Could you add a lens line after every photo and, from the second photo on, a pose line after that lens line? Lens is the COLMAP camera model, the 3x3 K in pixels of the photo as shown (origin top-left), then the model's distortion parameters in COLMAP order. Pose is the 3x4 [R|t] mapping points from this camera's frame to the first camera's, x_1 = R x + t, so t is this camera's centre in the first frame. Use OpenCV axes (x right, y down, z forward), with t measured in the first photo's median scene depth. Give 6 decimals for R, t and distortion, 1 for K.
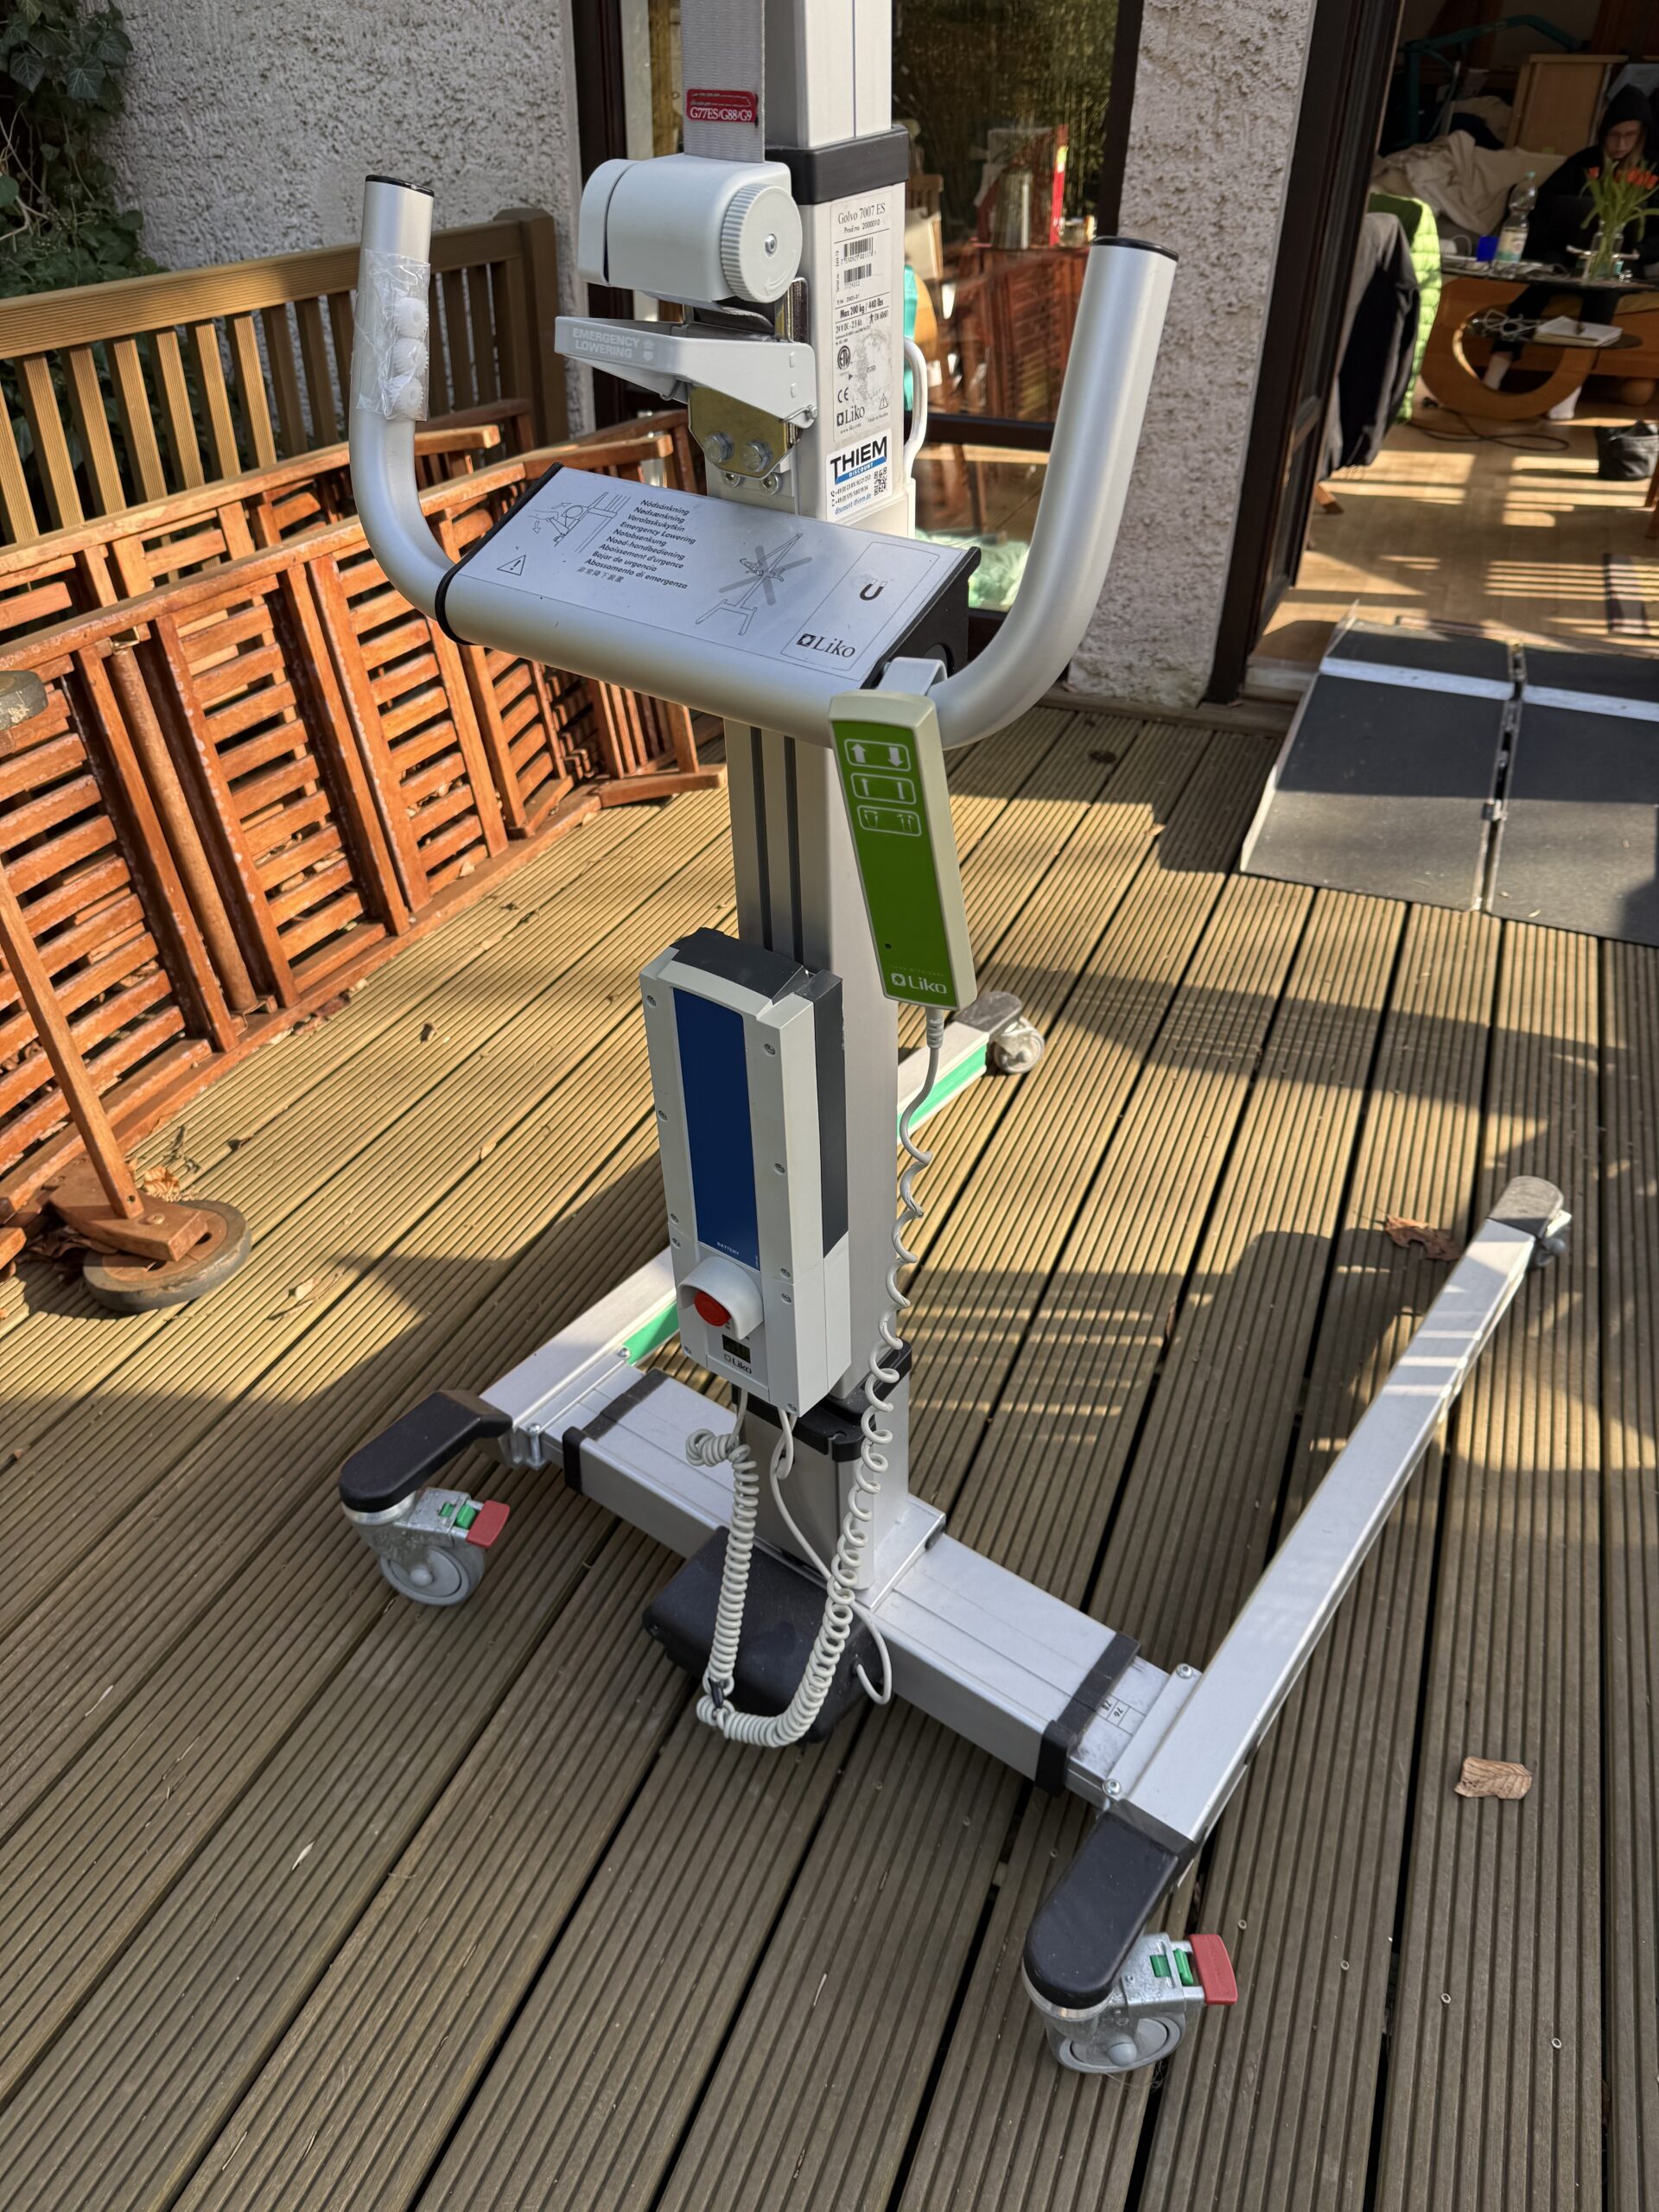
lens RADIAL K [[1585.8, 0, 823.3], [0, 1585.8, 1095.1], [0, 0, 1]] dist [-0.002006, -0.001161]
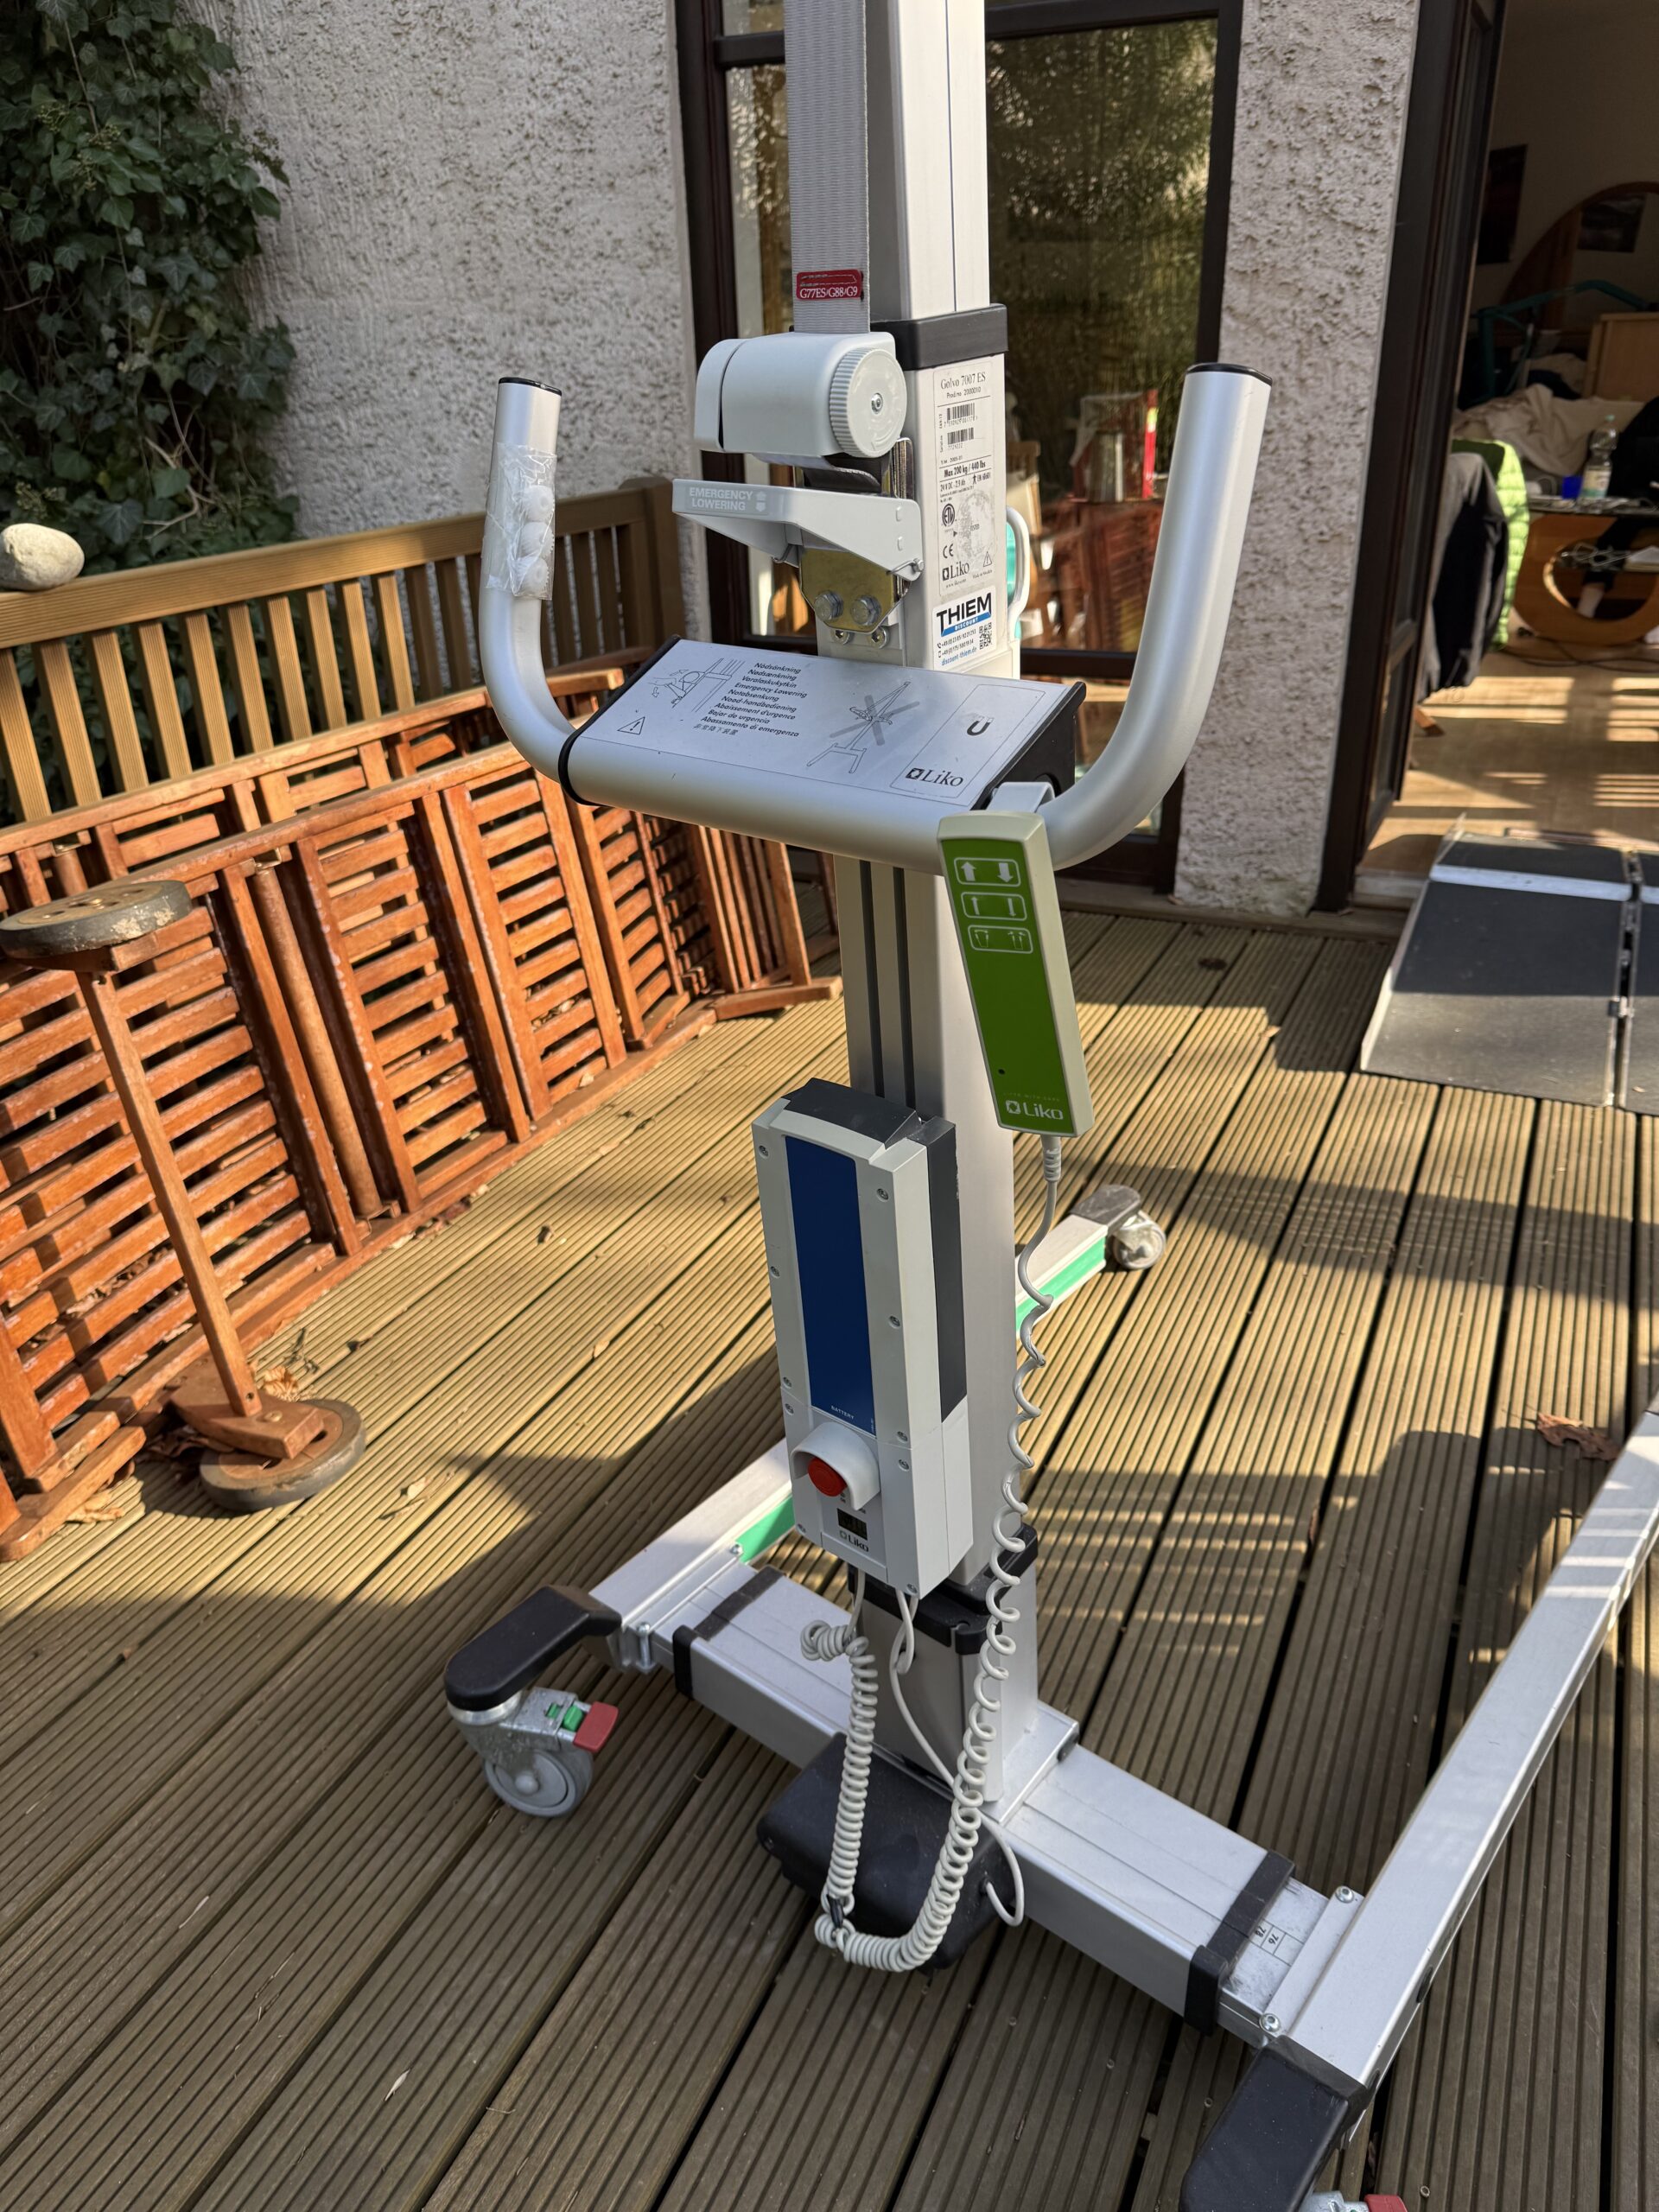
lens RADIAL K [[1585.8, 0, 833.3], [0, 1585.8, 1110.7], [0, 0, 1]] dist [0.007827, -0.015431]
pose [[0.997751, -0.016223, -0.065043, -0.000216], [0.007252, 0.990702, -0.135860, 0.022226], [0.066643, 0.135082, 0.988591, 0.006645]]
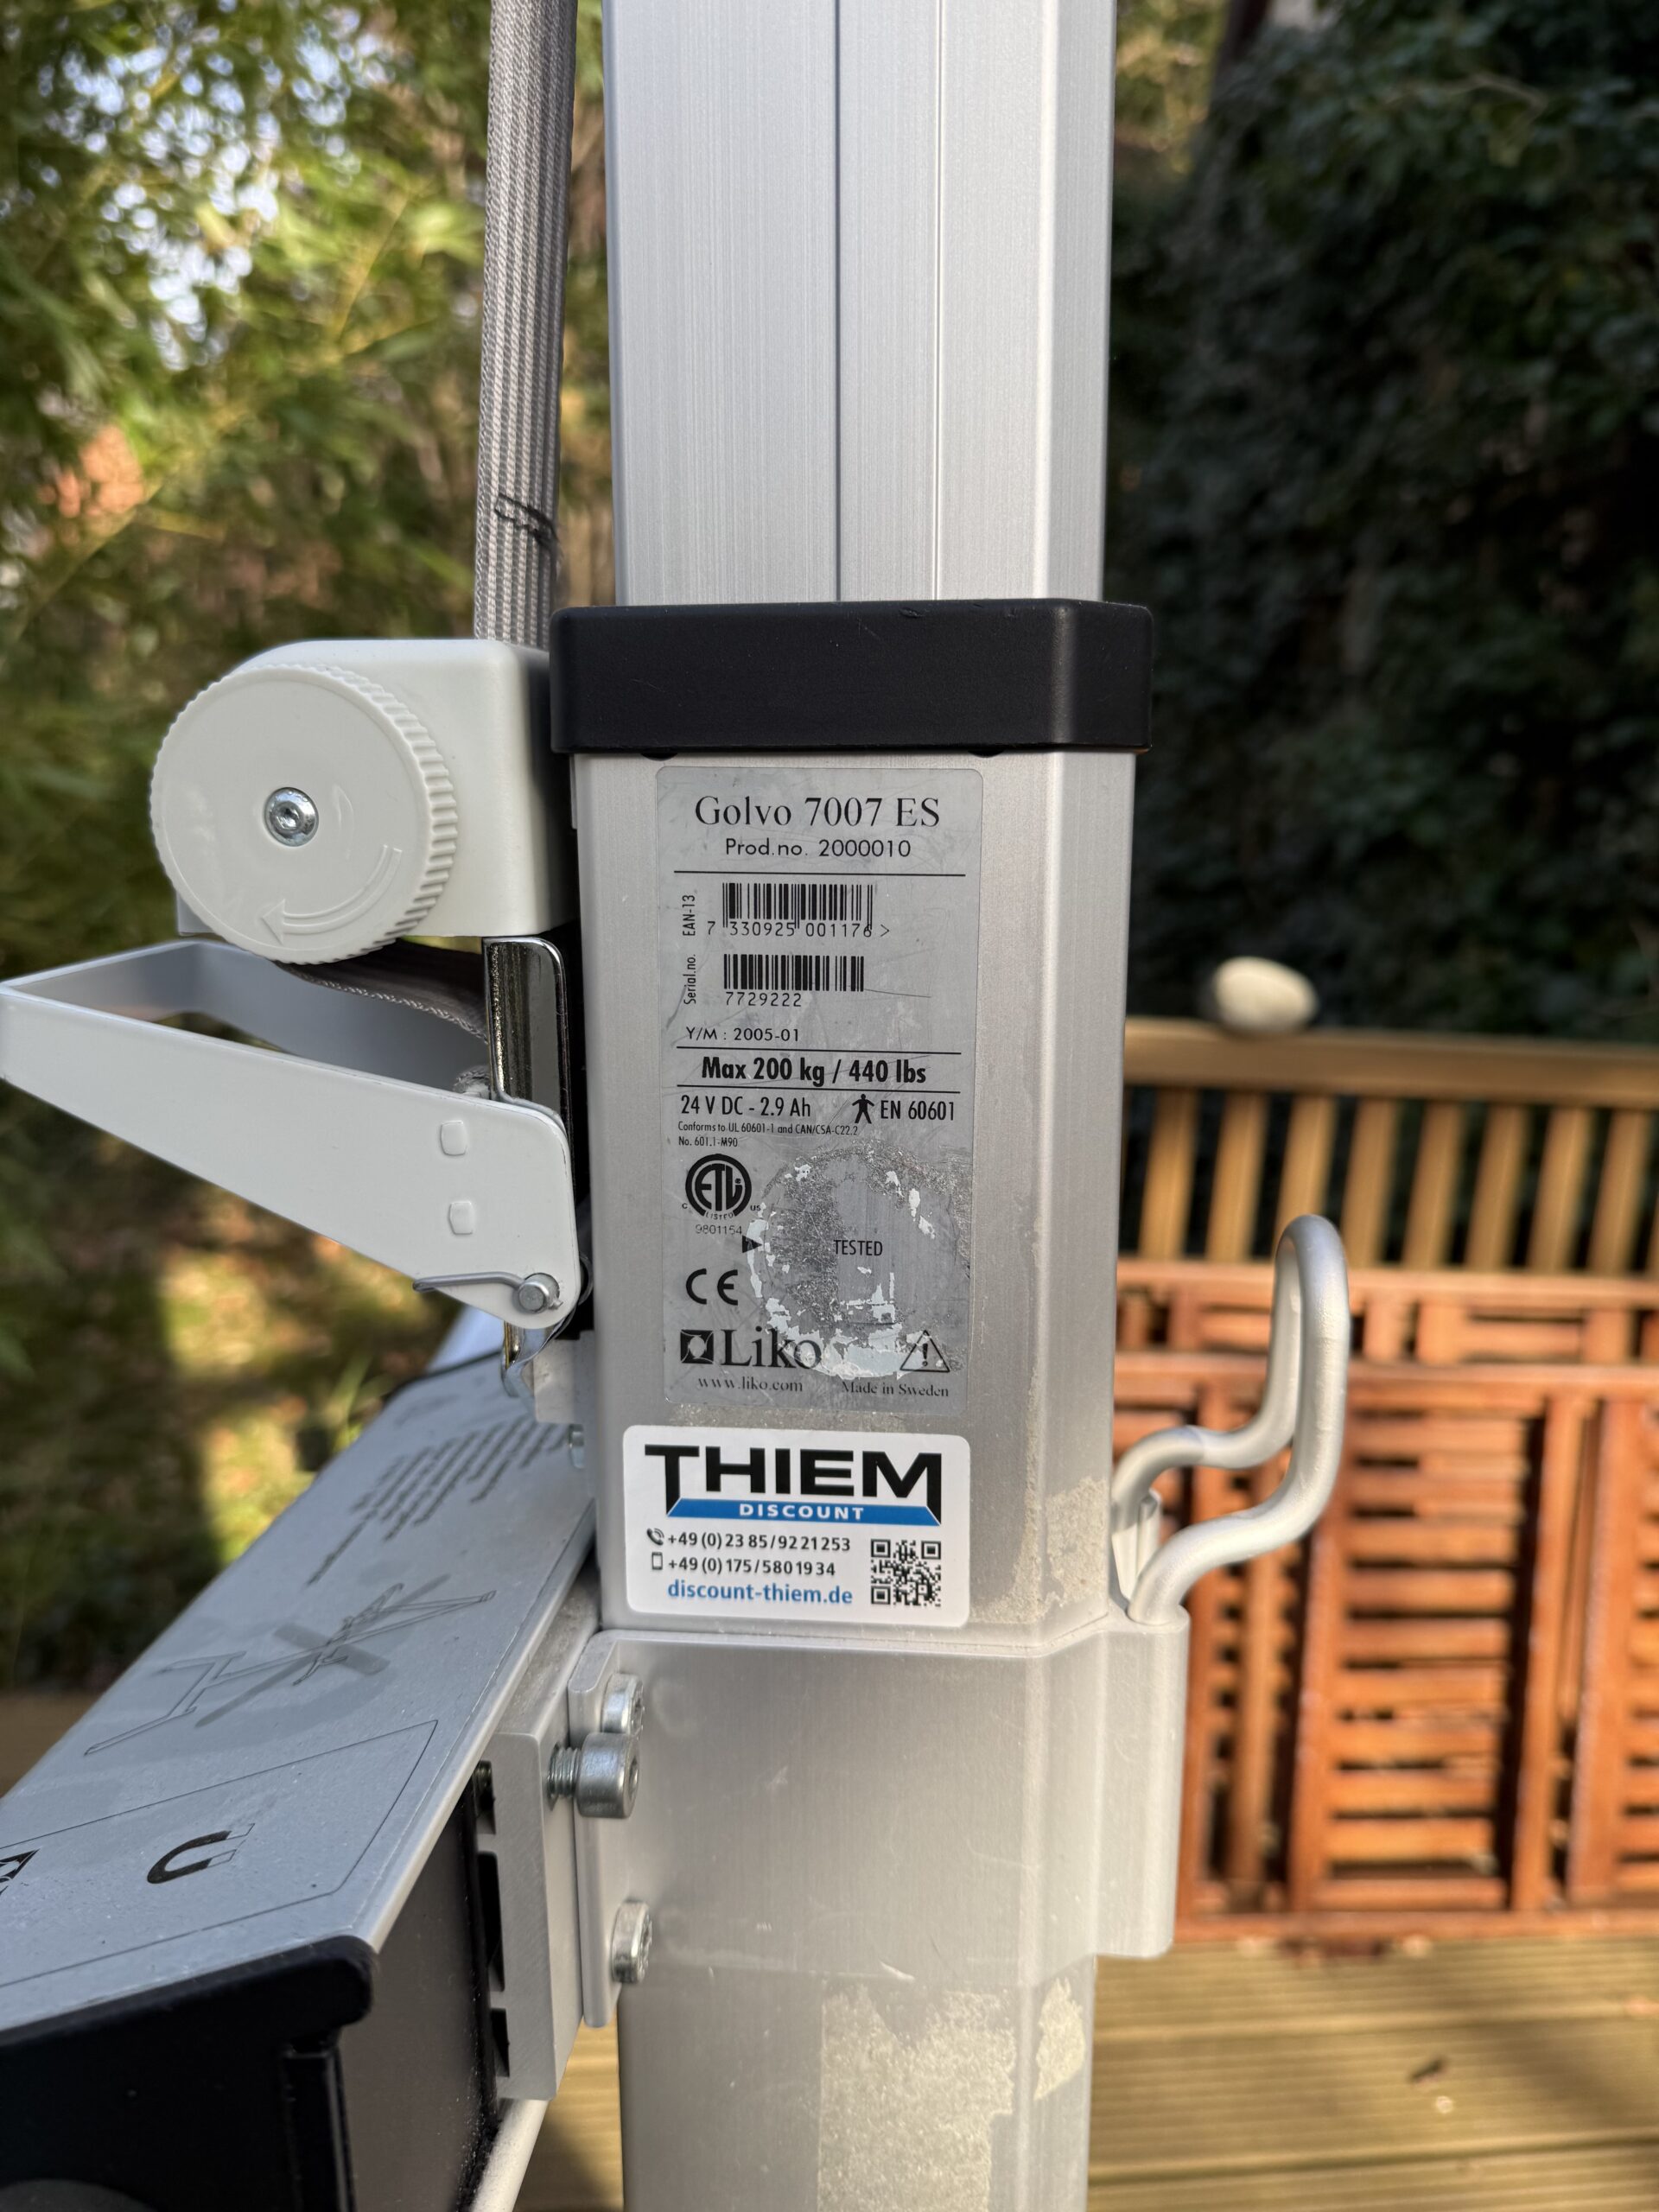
lens RADIAL K [[1641.6, 0, 829.9], [0, 1641.6, 1112.4], [0, 0, 1]] dist [-0.007221, -0.009433]
pose [[0.523485, 0.191614, -0.830209, 0.111229], [-0.528968, 0.836952, -0.140368, -0.159267], [0.667949, 0.512635, 0.539490, 0.295766]]
